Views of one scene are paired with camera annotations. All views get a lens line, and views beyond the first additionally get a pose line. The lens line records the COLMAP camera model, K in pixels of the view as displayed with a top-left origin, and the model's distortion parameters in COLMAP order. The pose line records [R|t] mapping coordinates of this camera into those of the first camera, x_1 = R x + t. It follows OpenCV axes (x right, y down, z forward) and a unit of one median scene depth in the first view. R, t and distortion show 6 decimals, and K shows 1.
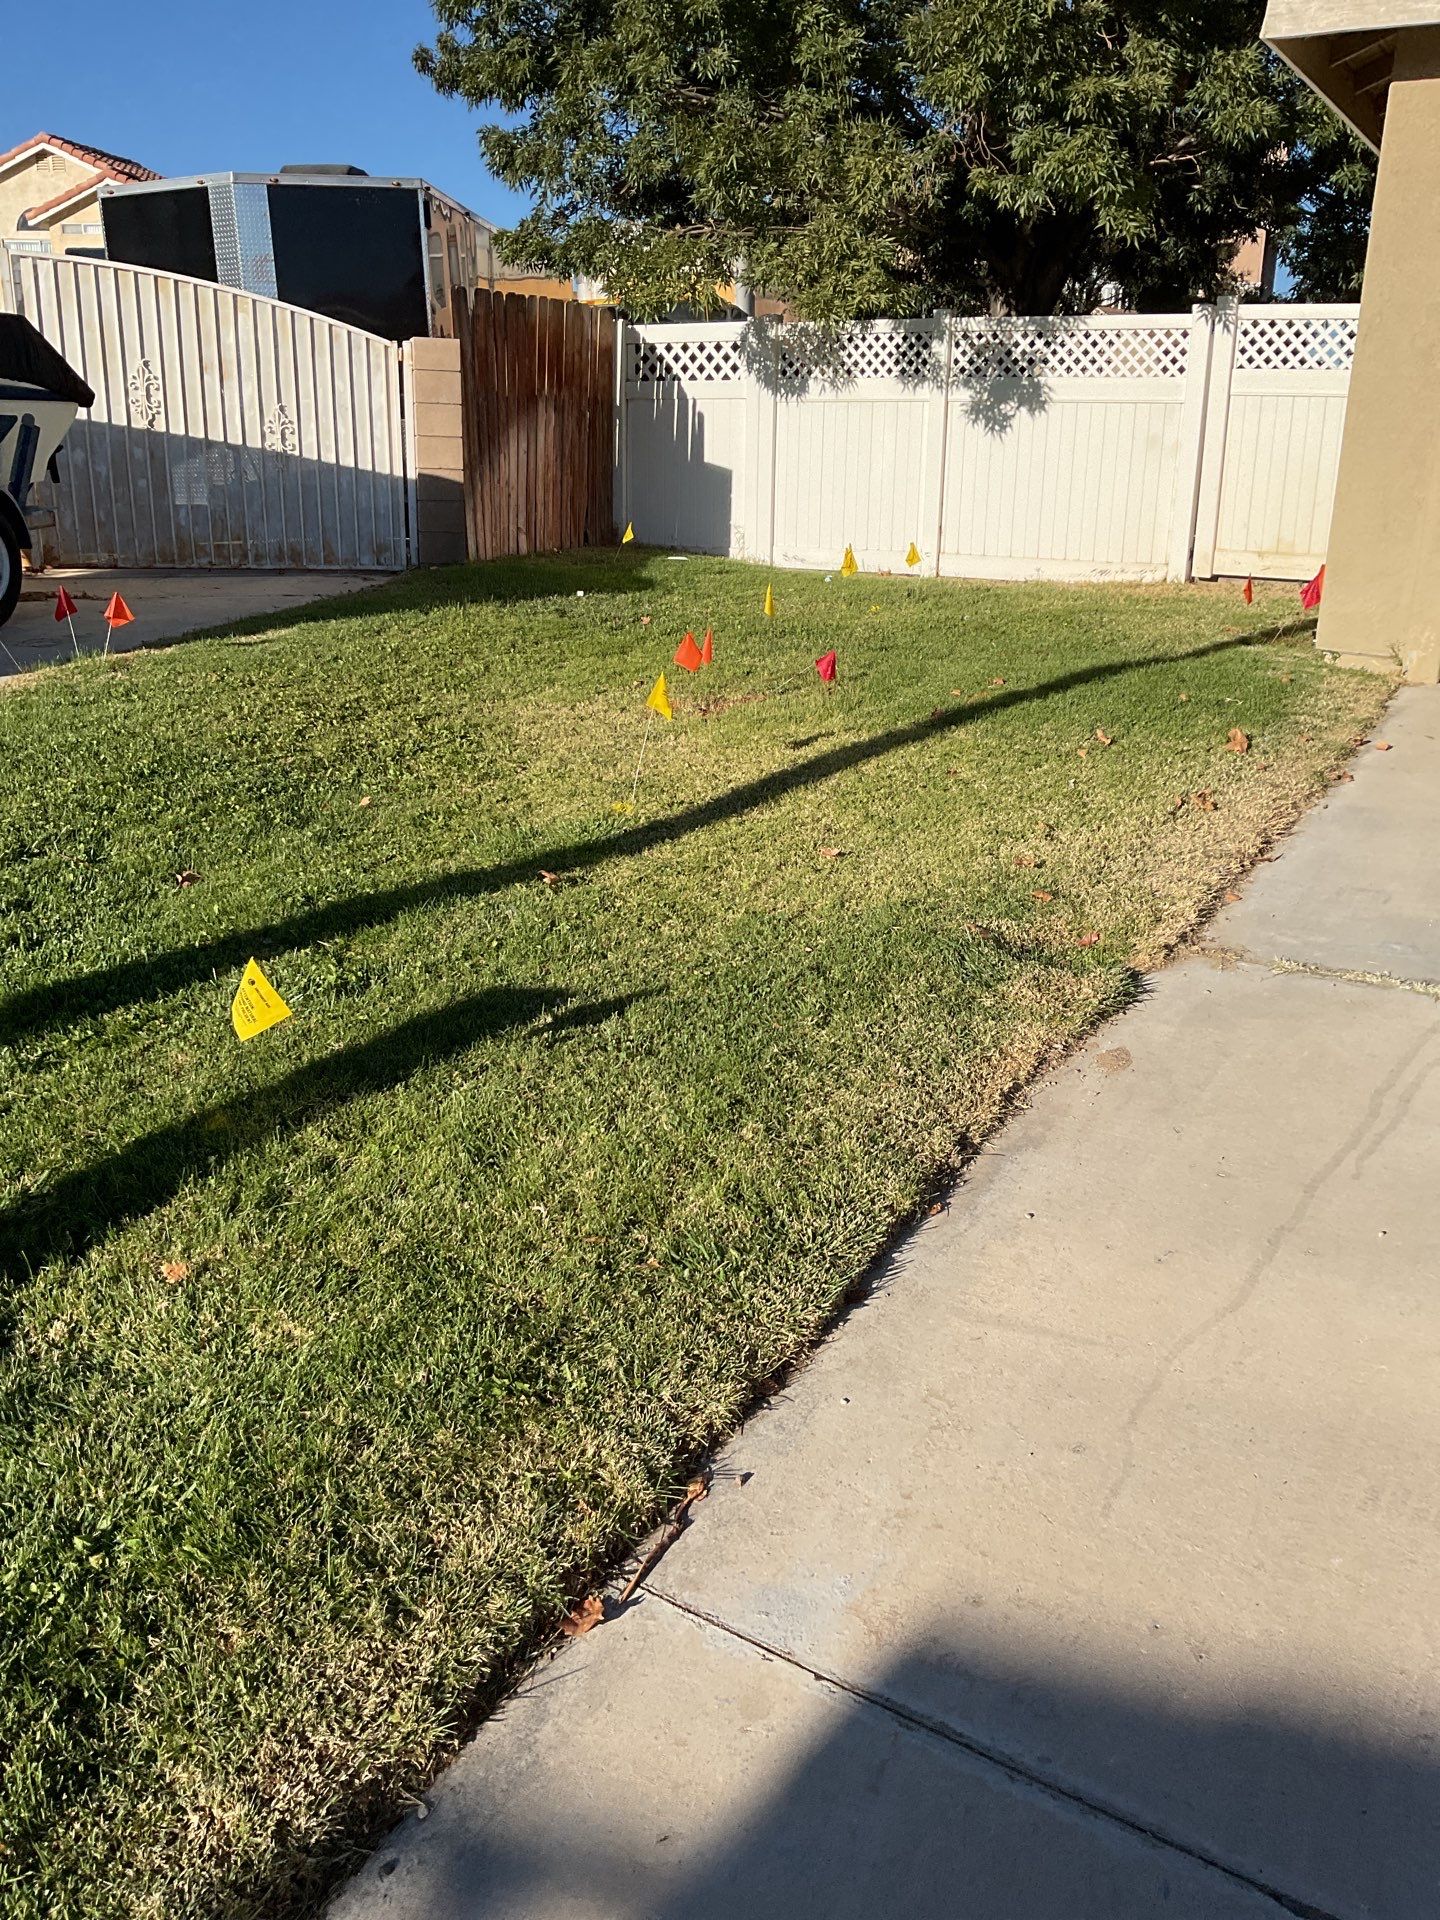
lens RADIAL K [[1588.6, 0, 712.0], [0, 1588.6, 958.2], [0, 0, 1]] dist [0.143444, -0.277702]
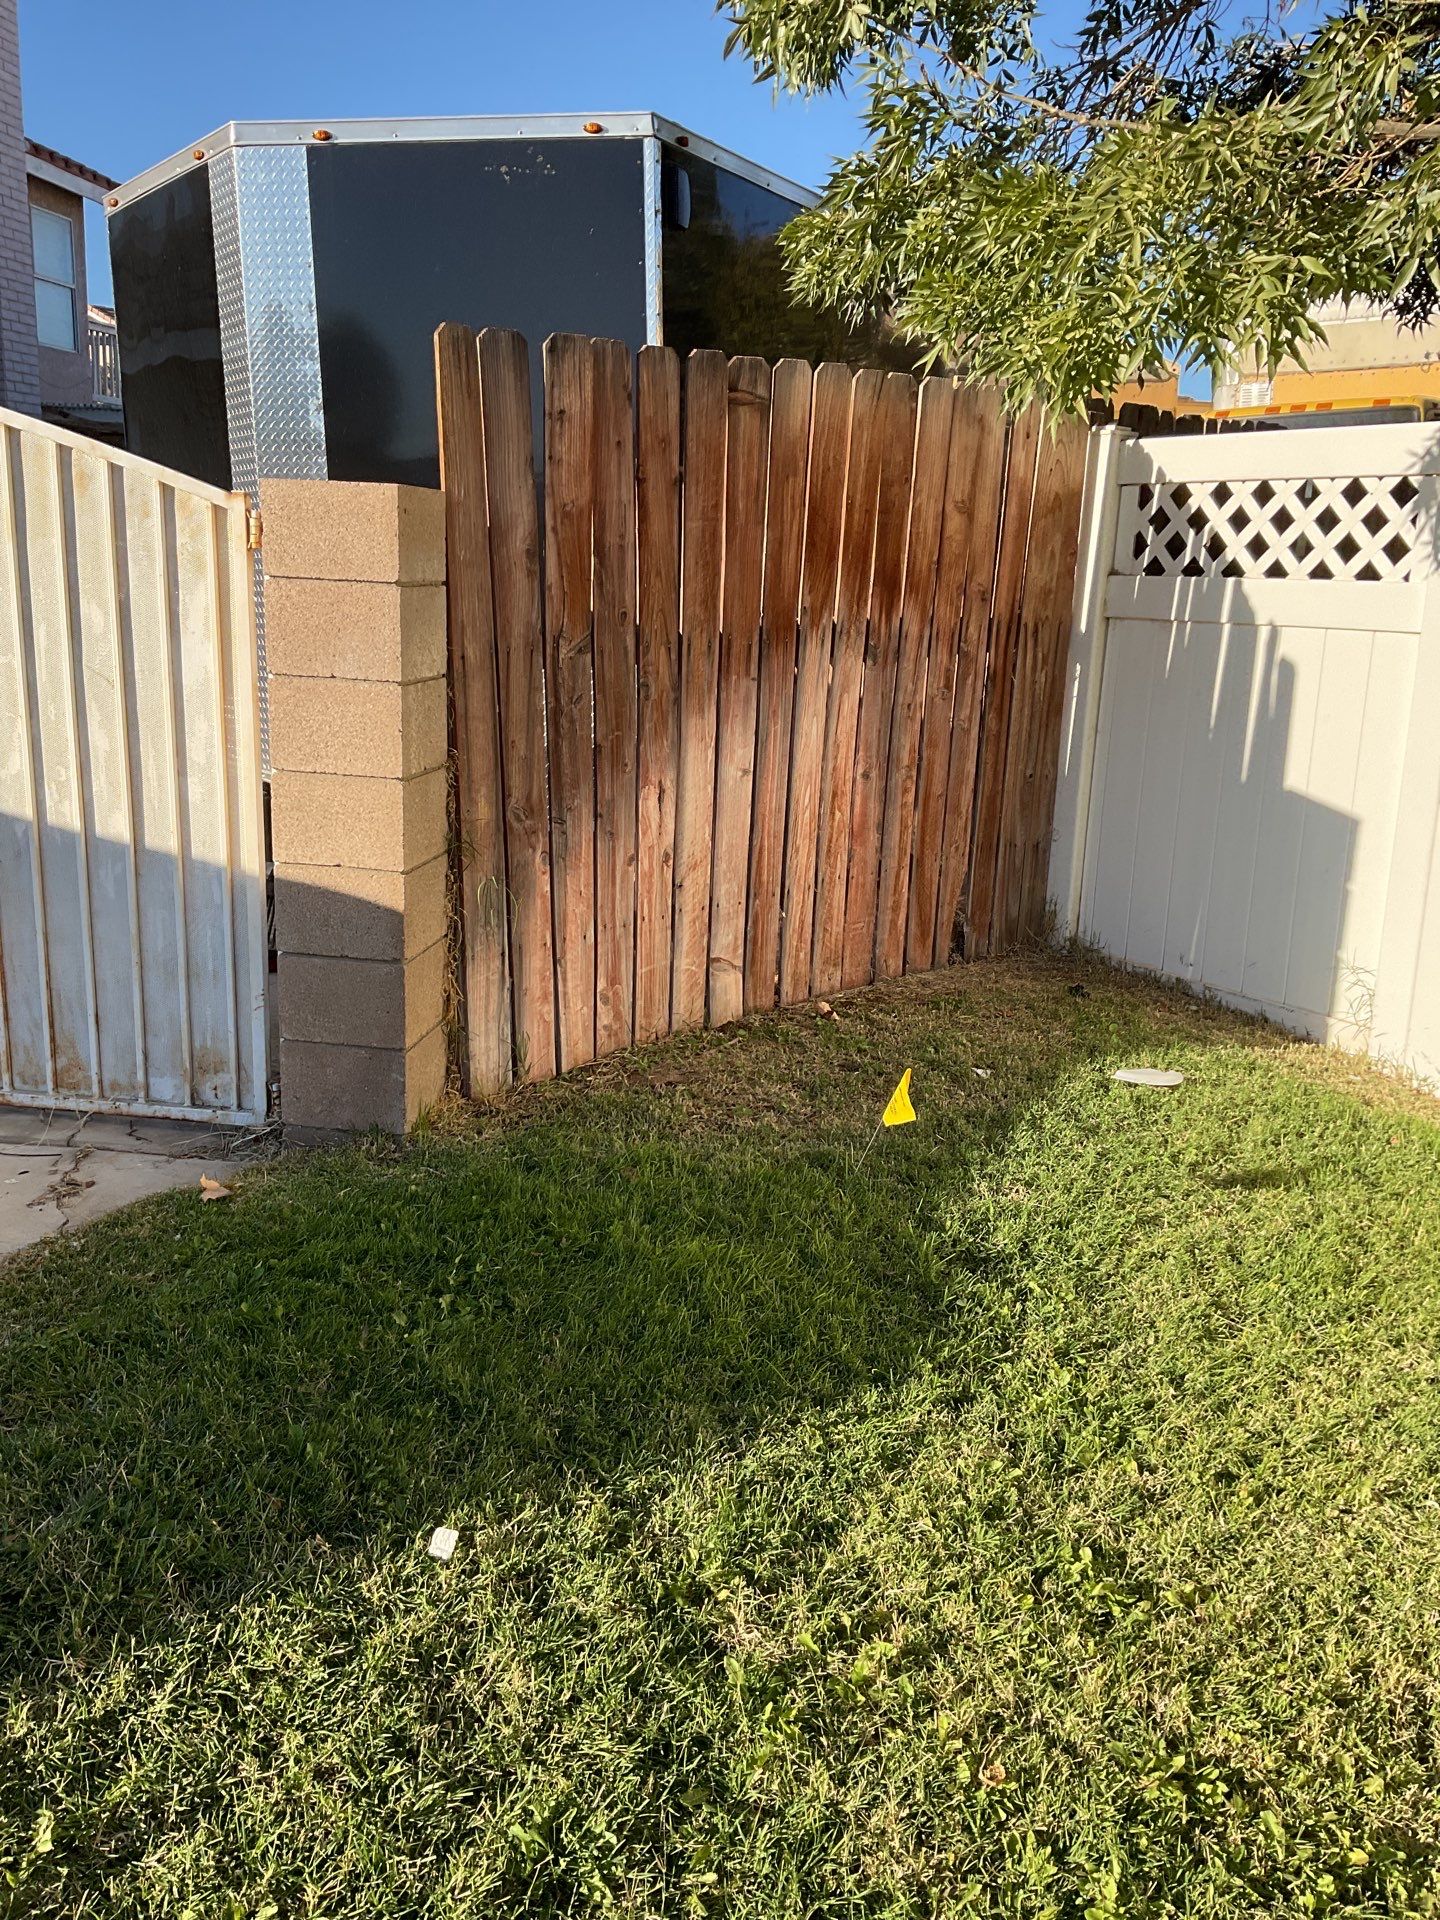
lens RADIAL K [[1588.6, 0, 712.0], [0, 1588.6, 958.2], [0, 0, 1]] dist [0.143444, -0.277702]
pose [[0.912116, 0.111321, -0.394528, 0.026640], [-0.139487, 0.989275, -0.043346, -0.239807], [0.385471, 0.094568, 0.917861, 0.621833]]
